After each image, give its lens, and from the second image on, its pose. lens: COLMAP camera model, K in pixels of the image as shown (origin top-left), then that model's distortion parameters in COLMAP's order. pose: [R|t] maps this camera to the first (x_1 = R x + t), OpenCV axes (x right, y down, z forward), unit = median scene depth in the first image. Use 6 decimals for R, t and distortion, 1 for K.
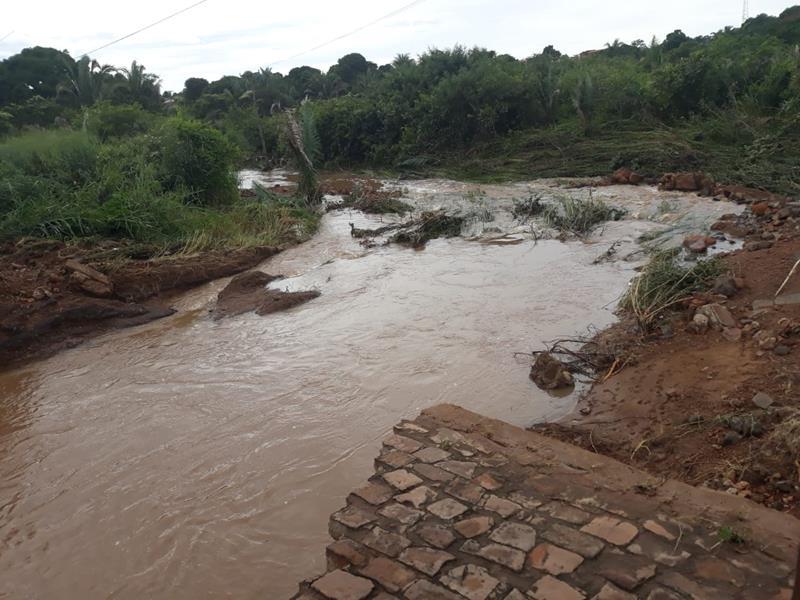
lens RADIAL K [[654.5, 0, 400.0], [0, 654.5, 300.0], [0, 0, 1]] dist [0.005124, 0.011886]
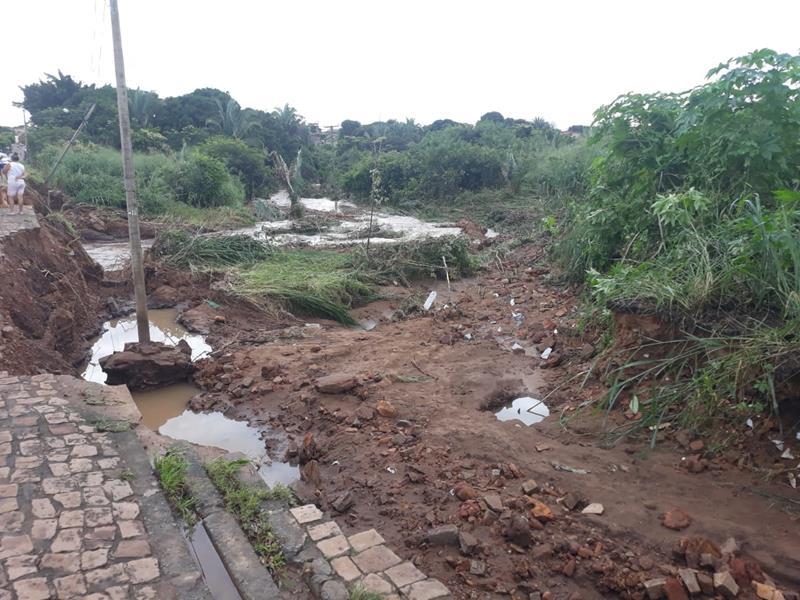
lens RADIAL K [[654.5, 0, 400.0], [0, 654.5, 300.0], [0, 0, 1]] dist [0.005124, 0.011886]
pose [[0.963310, 0.156546, -0.218005, 0.617396], [-0.171599, 0.983804, -0.051800, 0.098335], [0.206366, 0.087309, 0.974572, -0.534399]]
